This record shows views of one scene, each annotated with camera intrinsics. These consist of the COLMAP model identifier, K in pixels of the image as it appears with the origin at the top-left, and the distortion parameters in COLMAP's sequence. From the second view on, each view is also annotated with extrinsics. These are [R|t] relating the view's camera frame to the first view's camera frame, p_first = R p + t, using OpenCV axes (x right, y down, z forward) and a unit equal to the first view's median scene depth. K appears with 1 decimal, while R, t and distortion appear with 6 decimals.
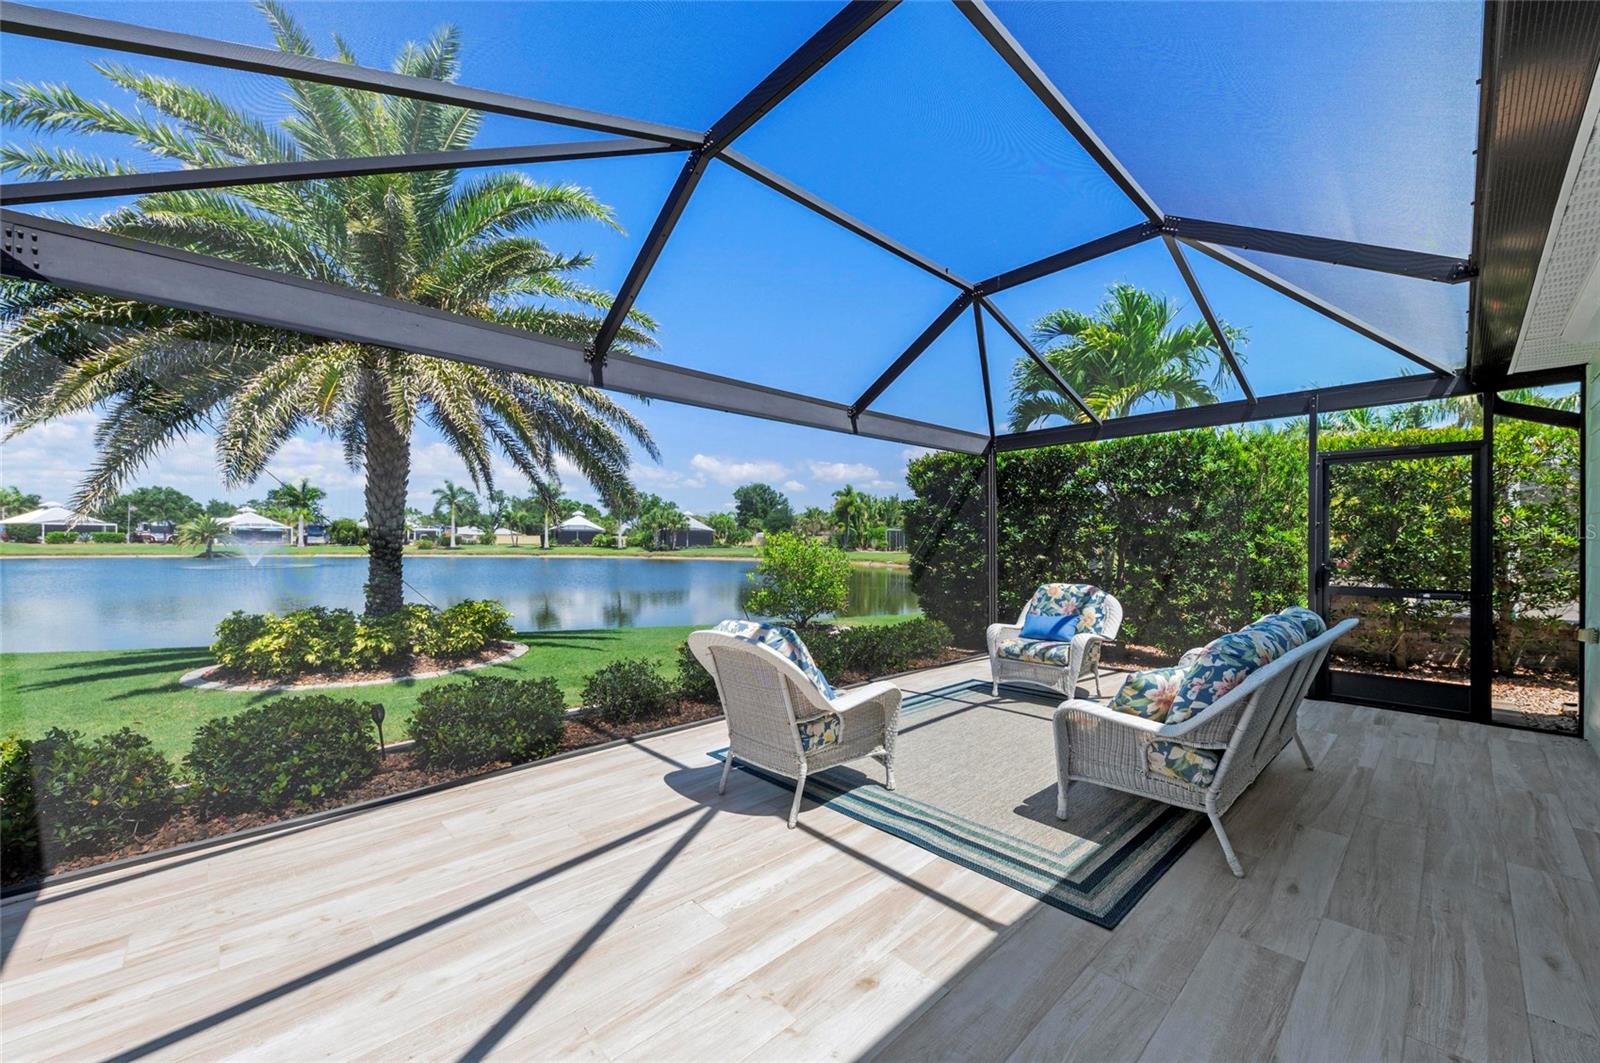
lens RADIAL K [[616.2, 0, 808.2], [0, 616.2, 537.8], [0, 0, 1]] dist [0.001709, -0.000113]
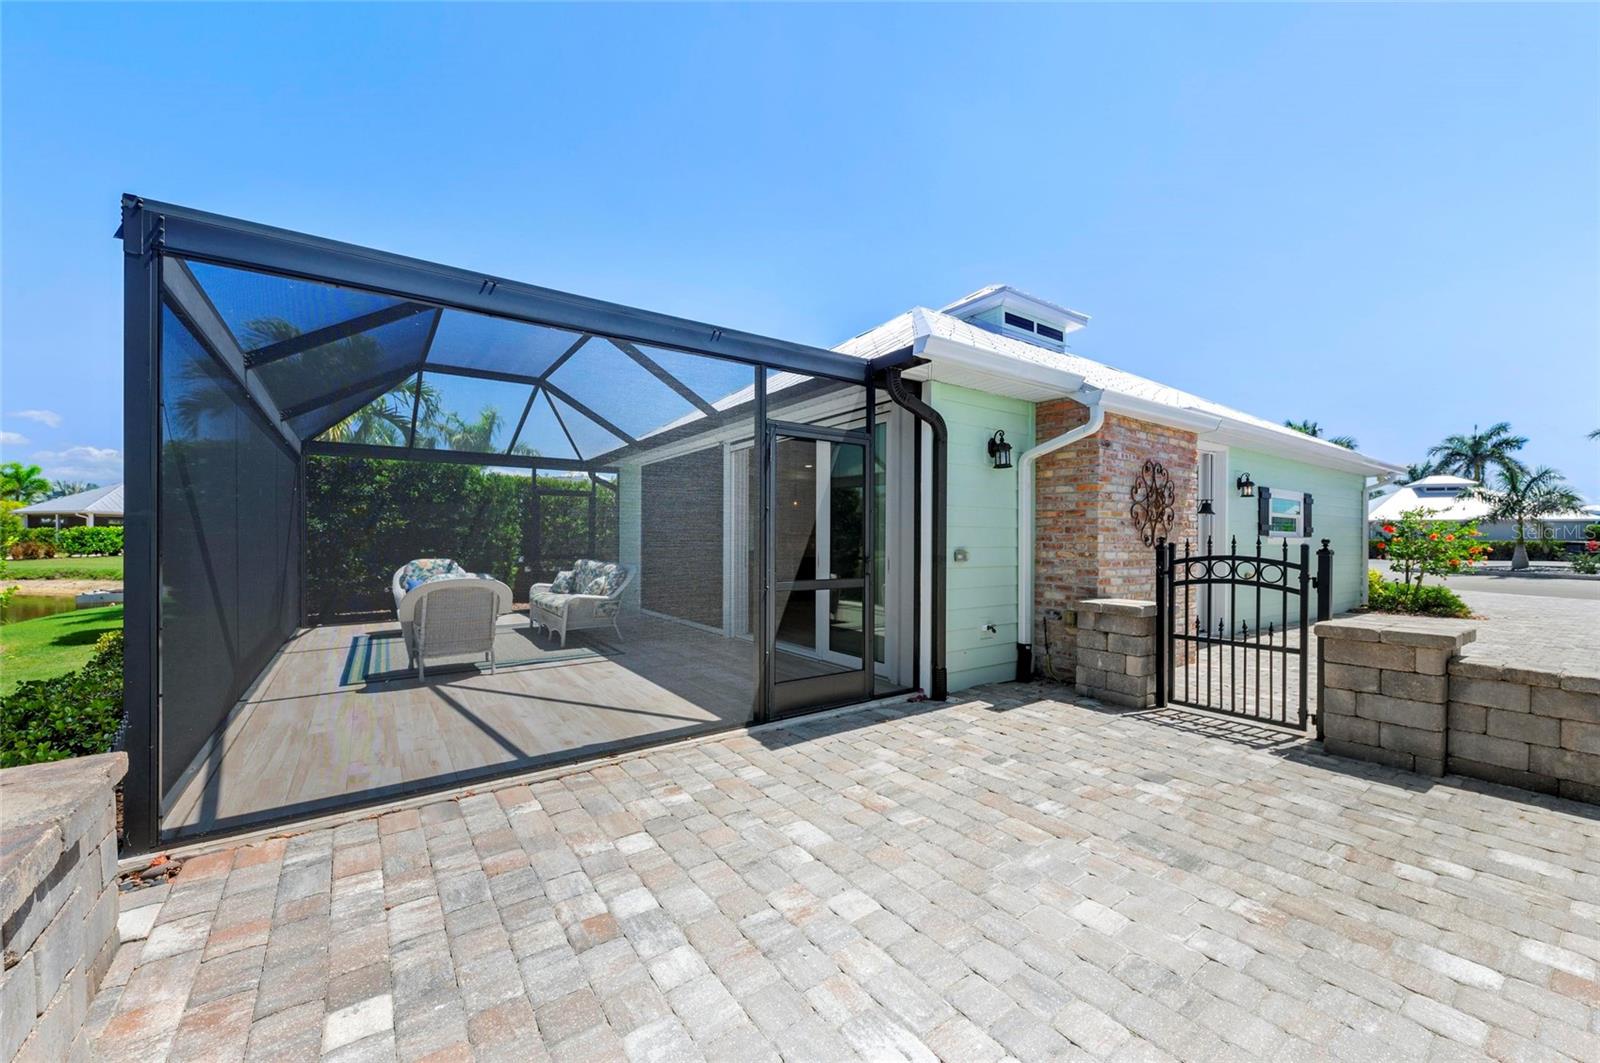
lens RADIAL K [[616.2, 0, 808.2], [0, 616.2, 537.8], [0, 0, 1]] dist [0.001709, -0.000113]
pose [[0.140953, 0.001619, 0.990015, -0.959271], [-0.011700, 0.999932, 0.000030, 0.010639], [-0.989947, -0.011587, 0.140962, -0.142393]]
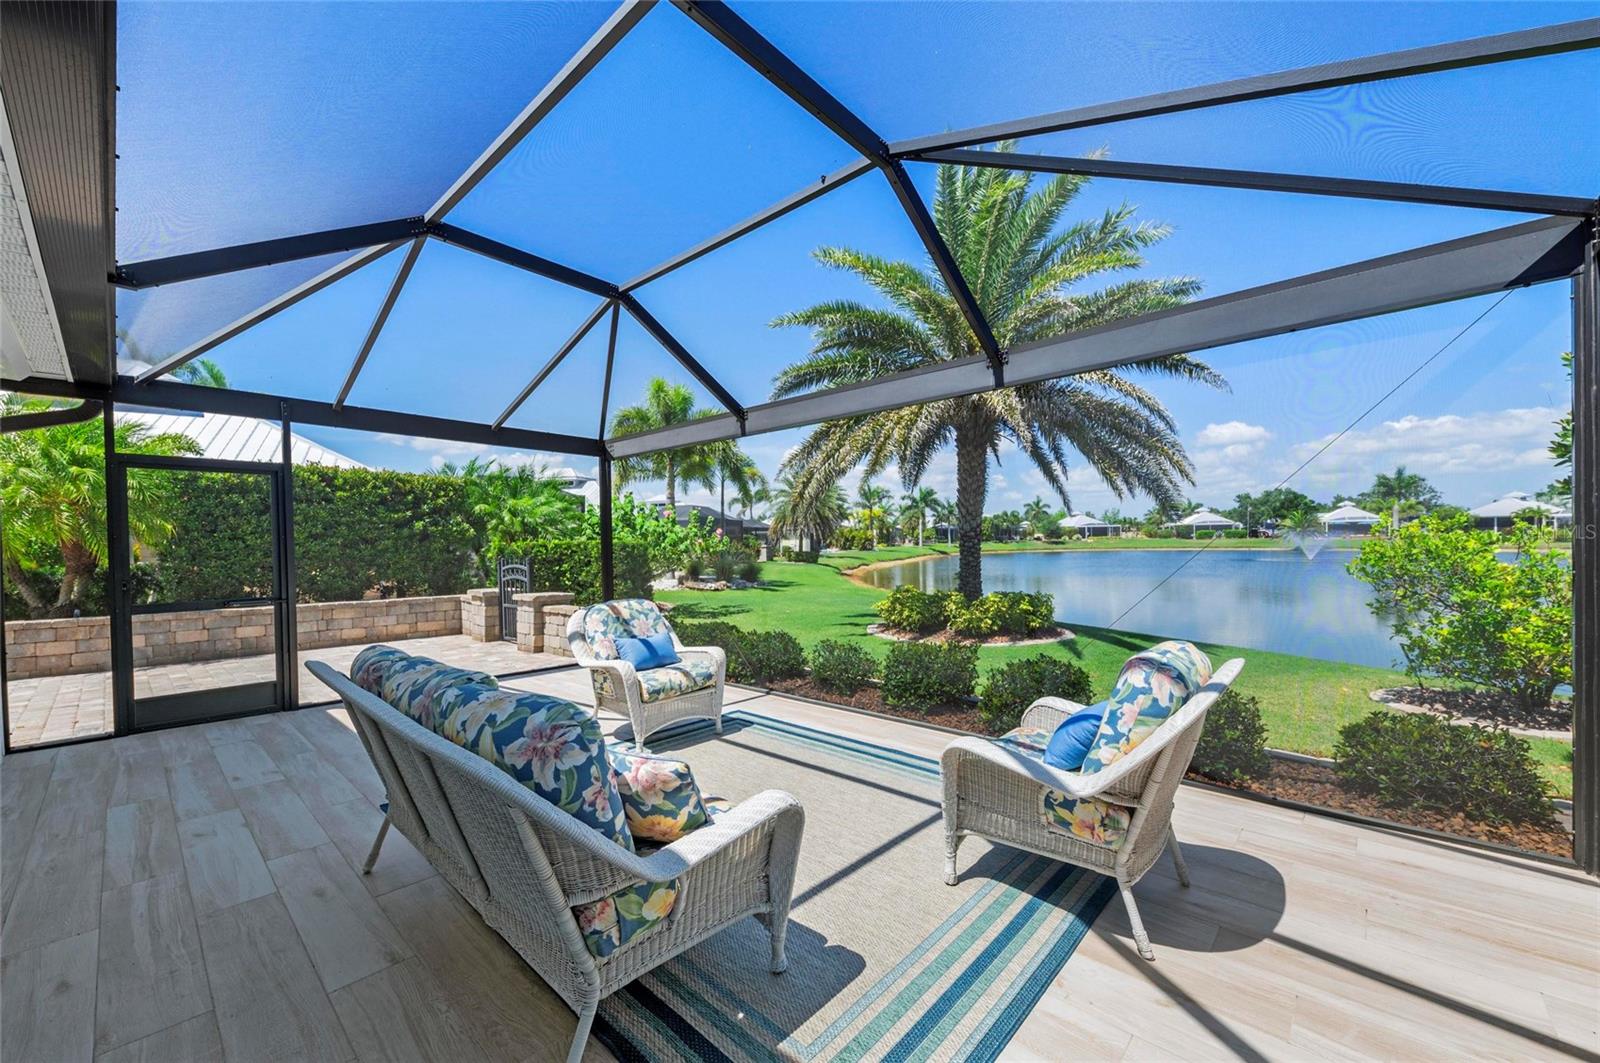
lens RADIAL K [[619.9, 0, 803.8], [0, 619.9, 550.4], [0, 0, 1]] dist [0.001547, 0.000101]
pose [[0.073522, 0.008282, -0.997259, 0.871595], [0.023039, 0.999685, 0.010001, 0.006995], [0.997027, -0.023711, 0.073308, 0.812587]]
